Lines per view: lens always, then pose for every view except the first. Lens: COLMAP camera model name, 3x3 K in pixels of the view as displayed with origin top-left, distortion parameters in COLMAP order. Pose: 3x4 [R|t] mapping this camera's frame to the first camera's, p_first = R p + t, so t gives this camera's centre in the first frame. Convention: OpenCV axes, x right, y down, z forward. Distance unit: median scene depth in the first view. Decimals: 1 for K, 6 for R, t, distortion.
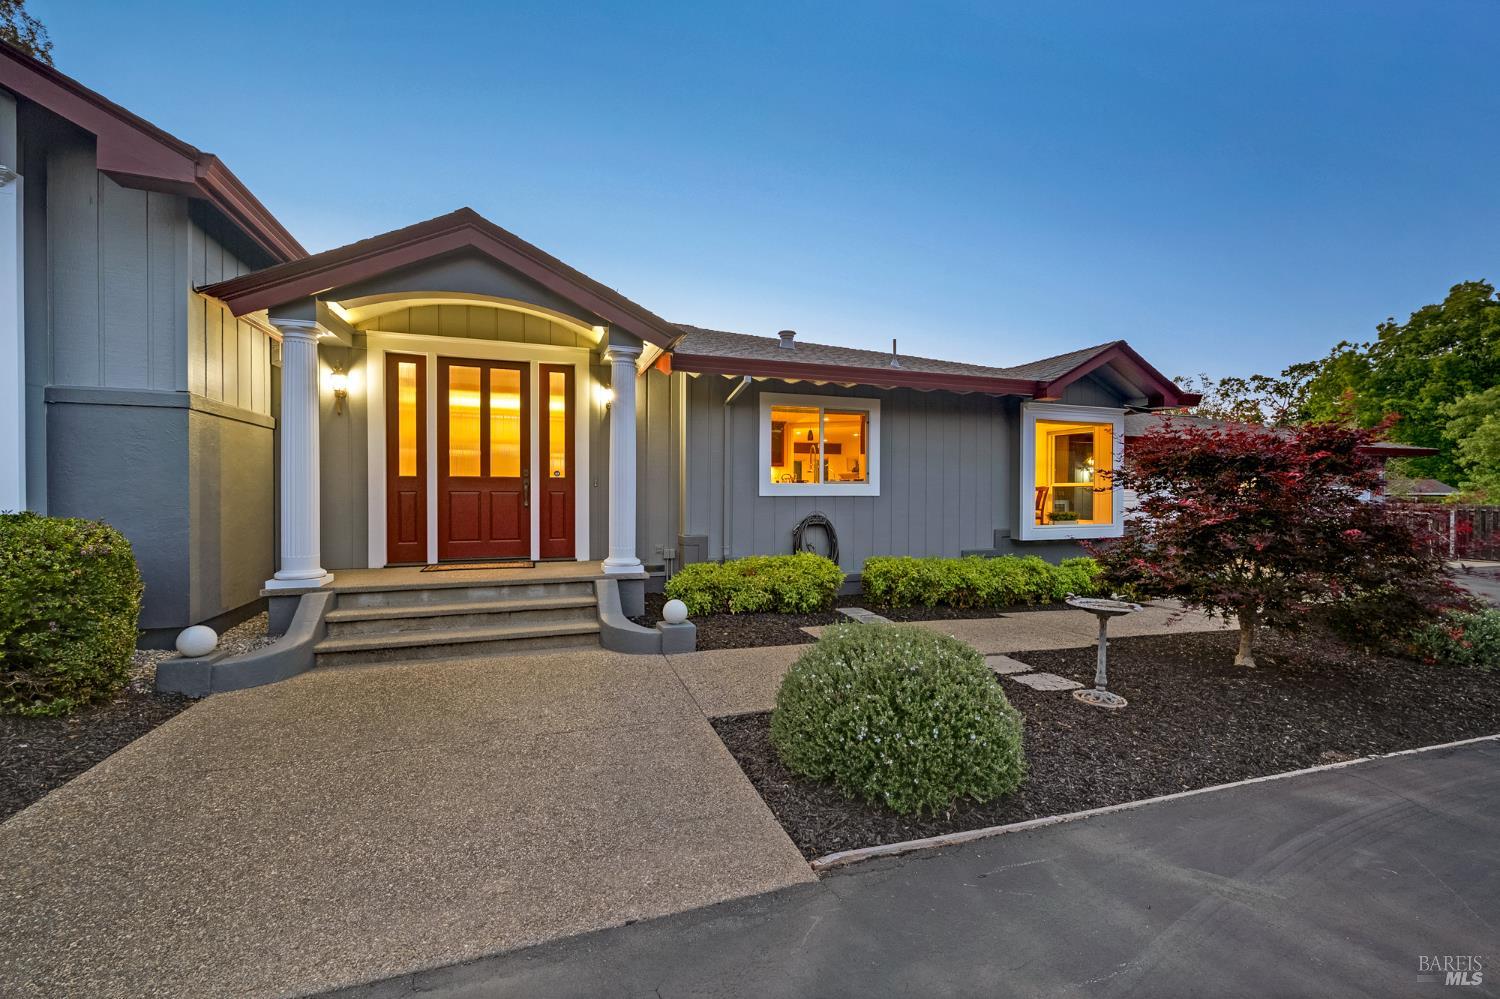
lens RADIAL K [[597.4, 0, 747.9], [0, 597.4, 501.3], [0, 0, 1]] dist [-0.000284, 0.000004]
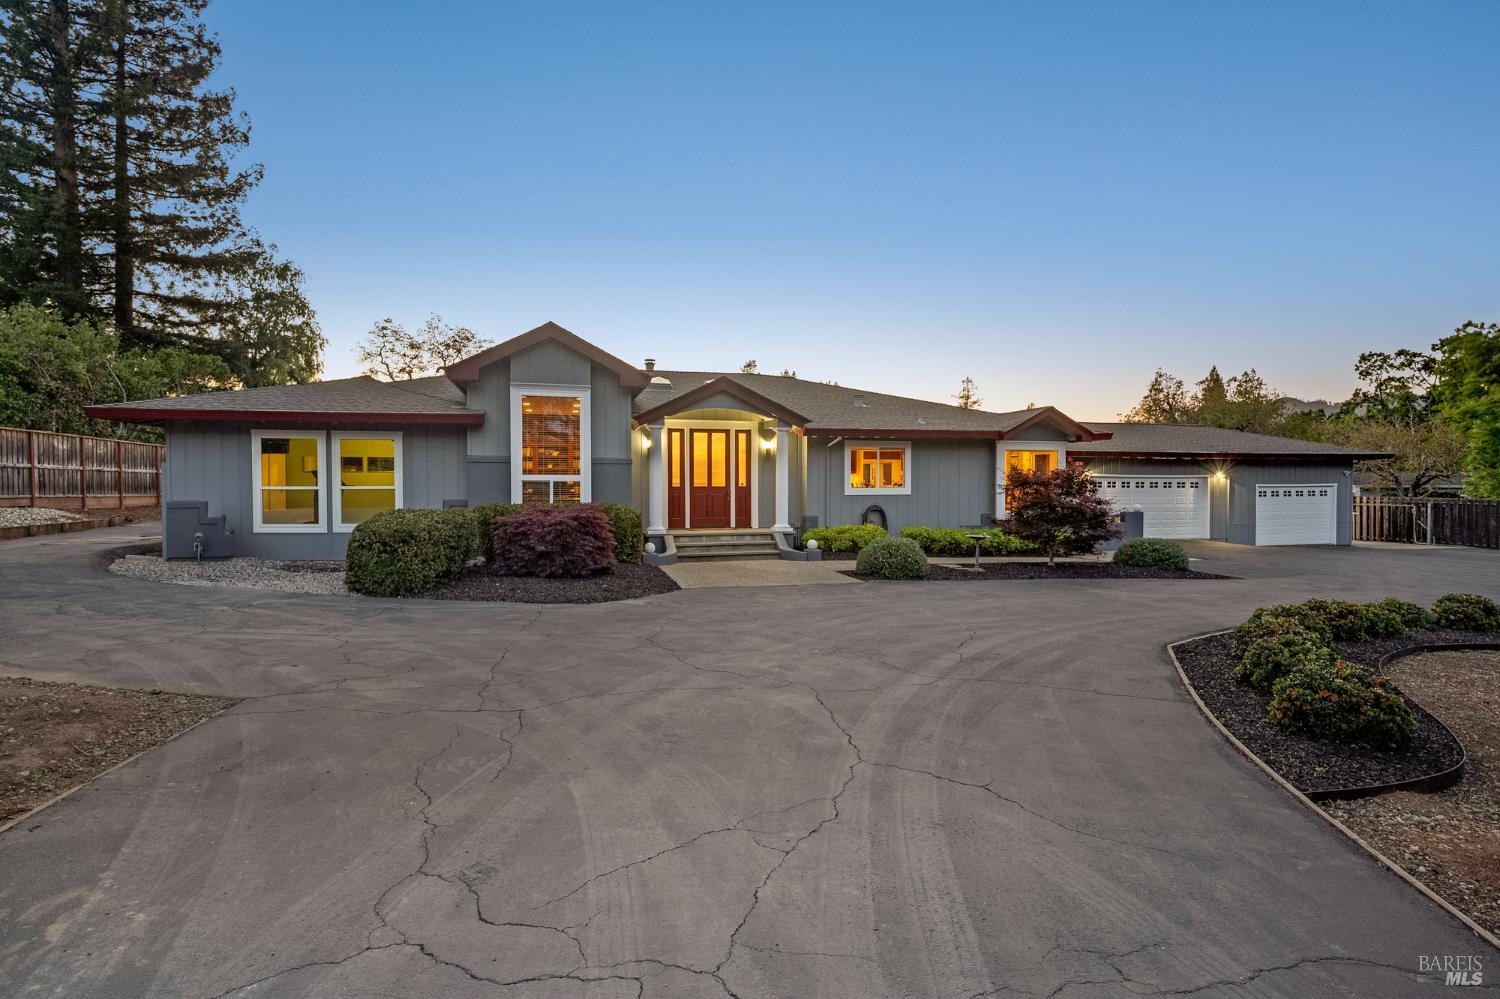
lens RADIAL K [[597.4, 0, 746.9], [0, 597.4, 502.5], [0, 0, 1]] dist [-0.000284, 0.000004]
pose [[0.993150, -0.001515, -0.116840, -0.070827], [0.002788, 0.999939, 0.010725, -0.006483], [0.116816, -0.010977, 0.993093, -0.975181]]
